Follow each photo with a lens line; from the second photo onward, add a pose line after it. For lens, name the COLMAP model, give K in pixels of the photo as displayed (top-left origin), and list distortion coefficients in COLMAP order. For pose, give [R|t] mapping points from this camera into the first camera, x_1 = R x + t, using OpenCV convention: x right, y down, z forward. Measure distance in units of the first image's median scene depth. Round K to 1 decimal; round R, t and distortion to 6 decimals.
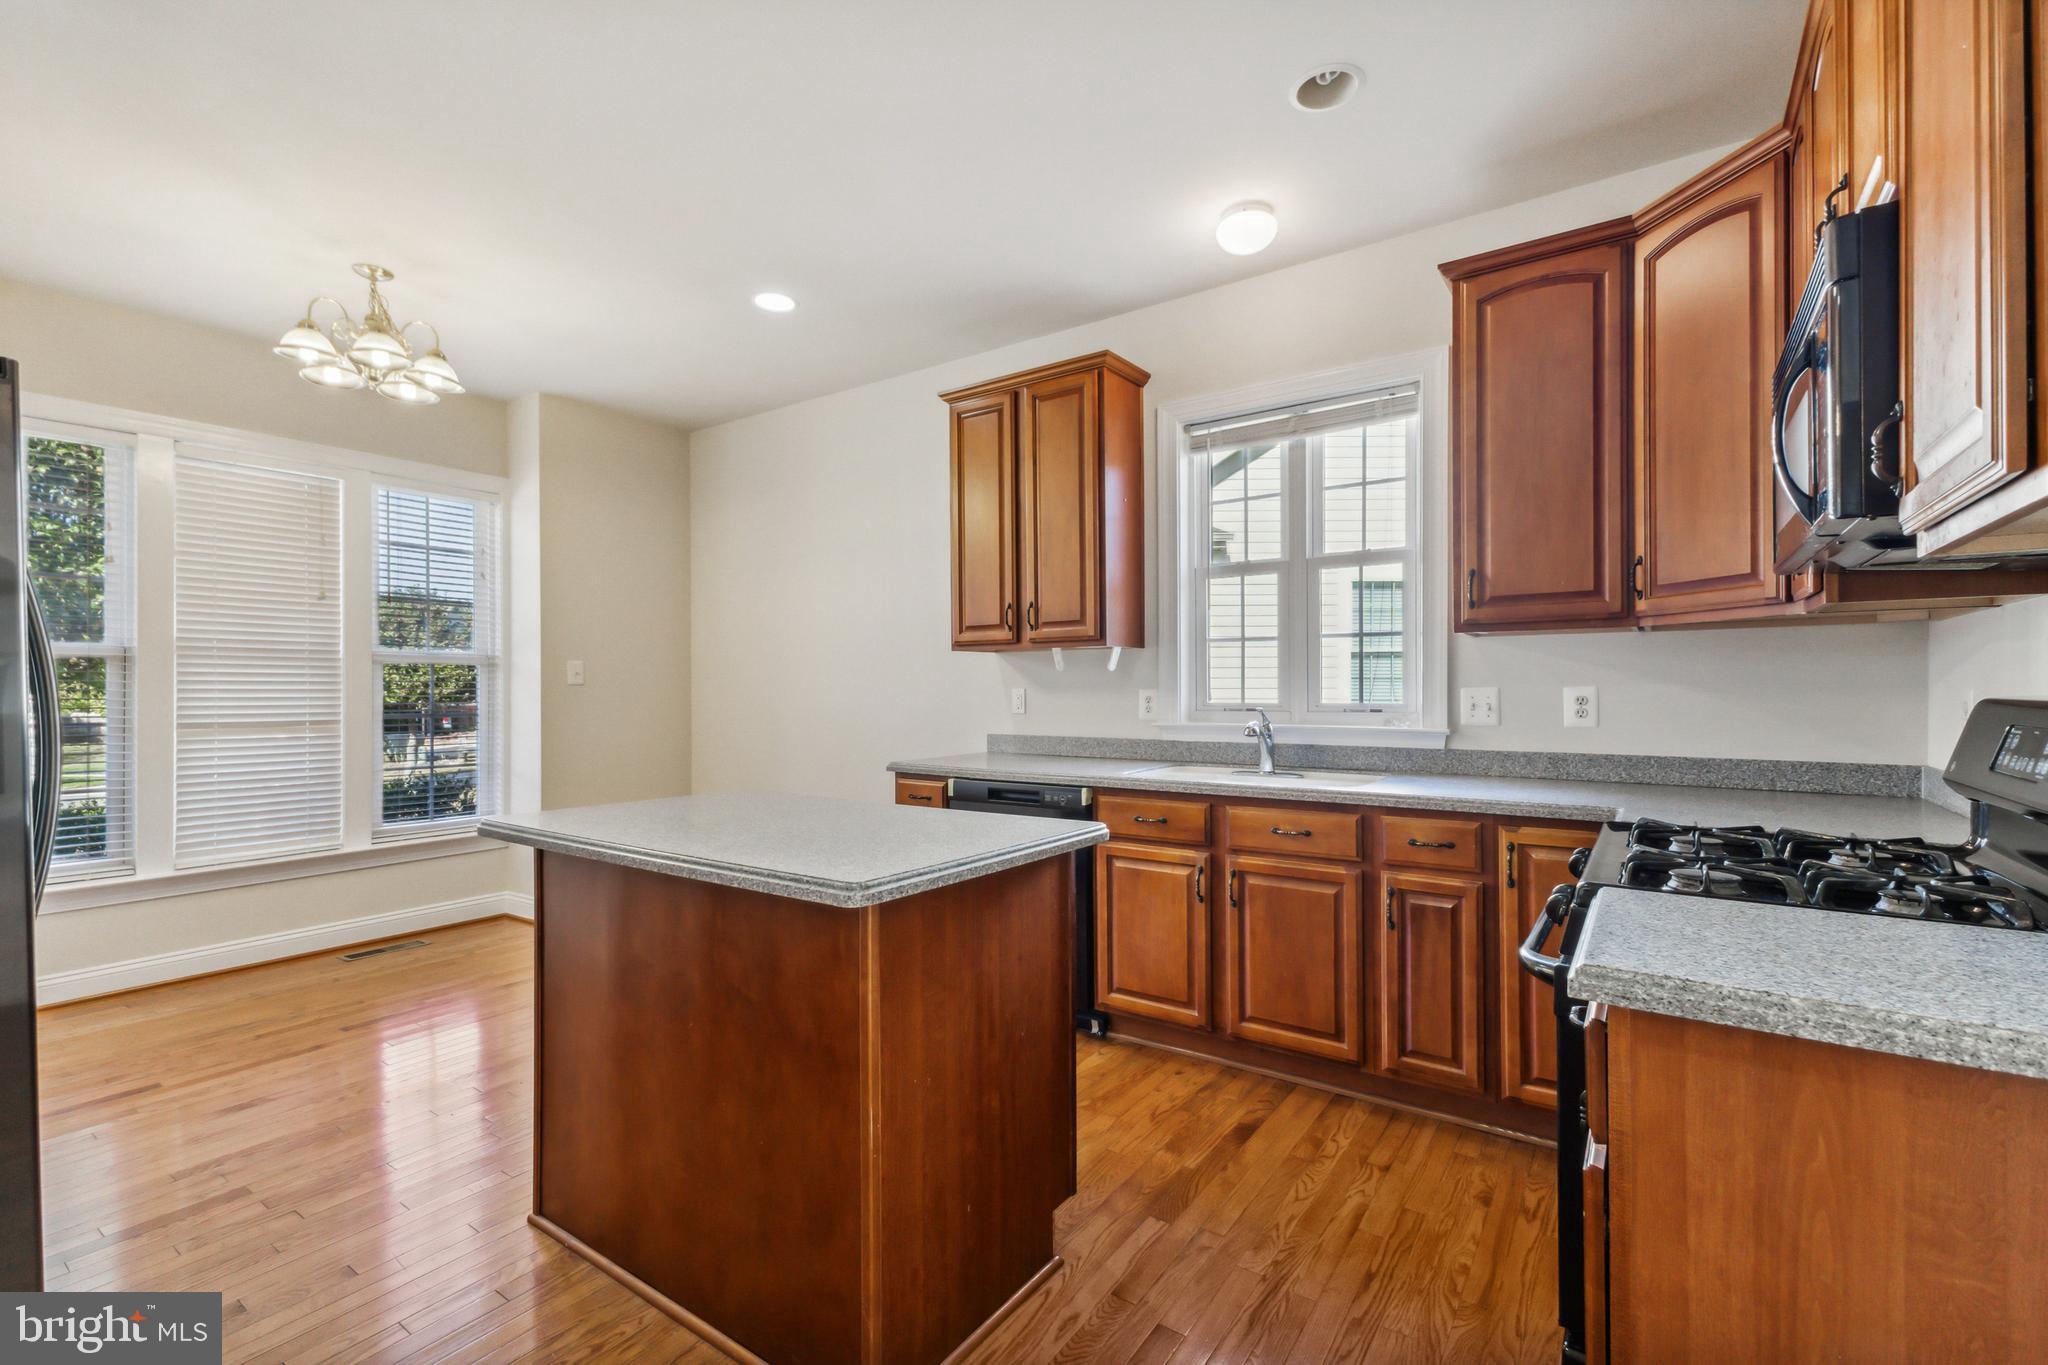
lens RADIAL K [[894.9, 0, 1020.4], [0, 894.9, 679.6], [0, 0, 1]] dist [0.013341, -0.002881]
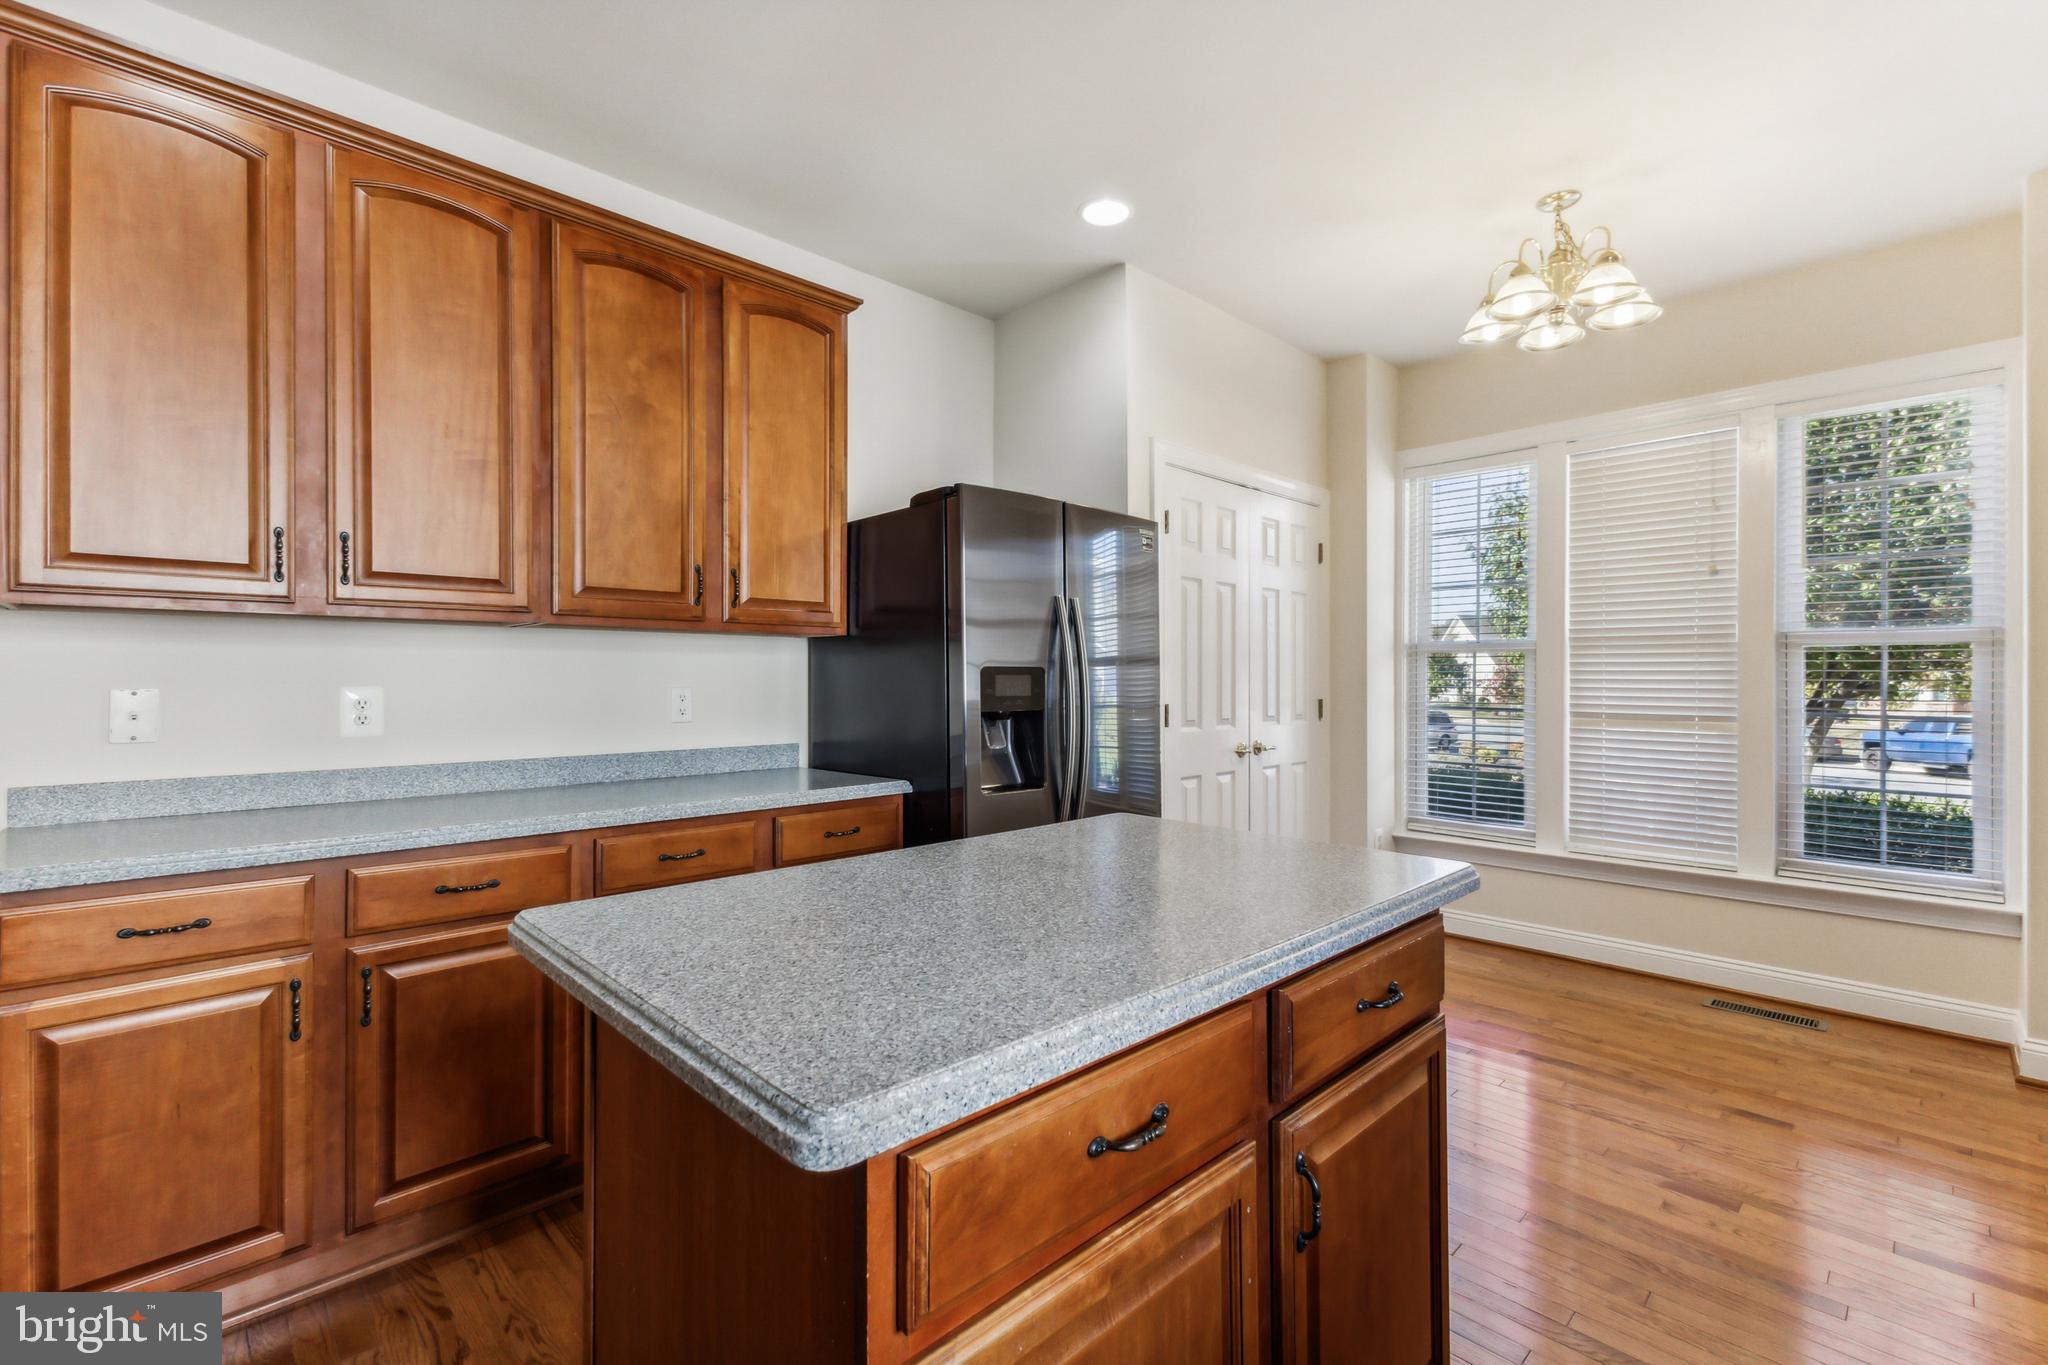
lens RADIAL K [[894.9, 0, 1018.6], [0, 894.9, 675.1], [0, 0, 1]] dist [0.013341, -0.002881]
pose [[-0.188444, 0.003102, -0.982079, 0.269915], [0.010119, 0.999948, 0.001217, -0.001964], [0.982032, -0.009709, -0.188466, 0.749274]]
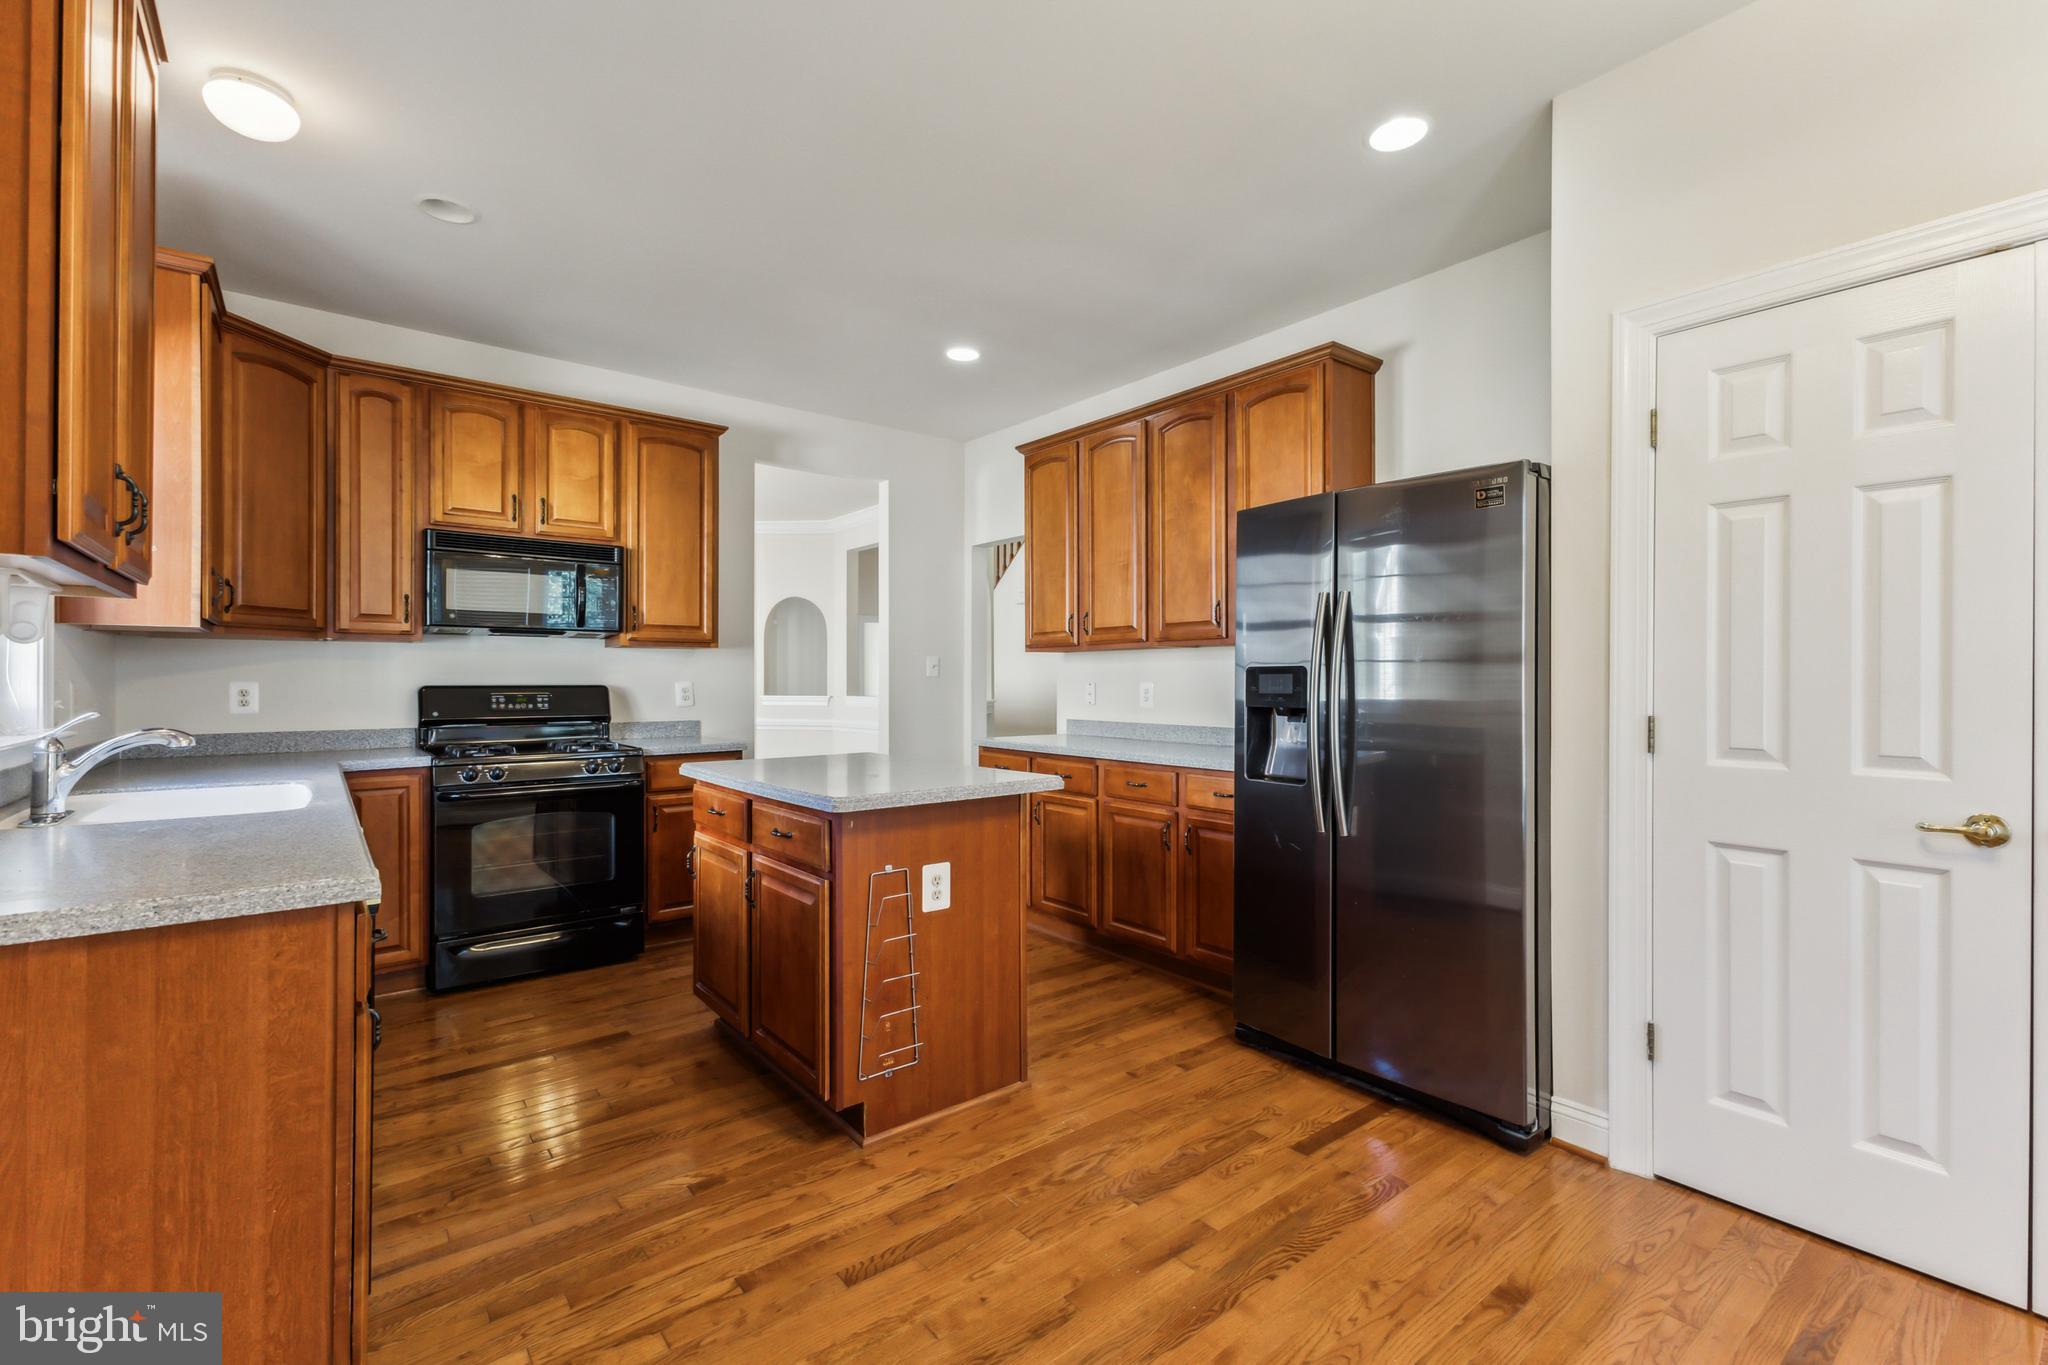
lens RADIAL K [[894.9, 0, 1024.7], [0, 894.9, 676.1], [0, 0, 1]] dist [0.013341, -0.002881]
pose [[-0.959505, 0.012344, 0.281420, -0.655693], [0.009067, 0.999875, -0.012945, 0.011511], [-0.281544, -0.009869, -0.959497, 1.606800]]
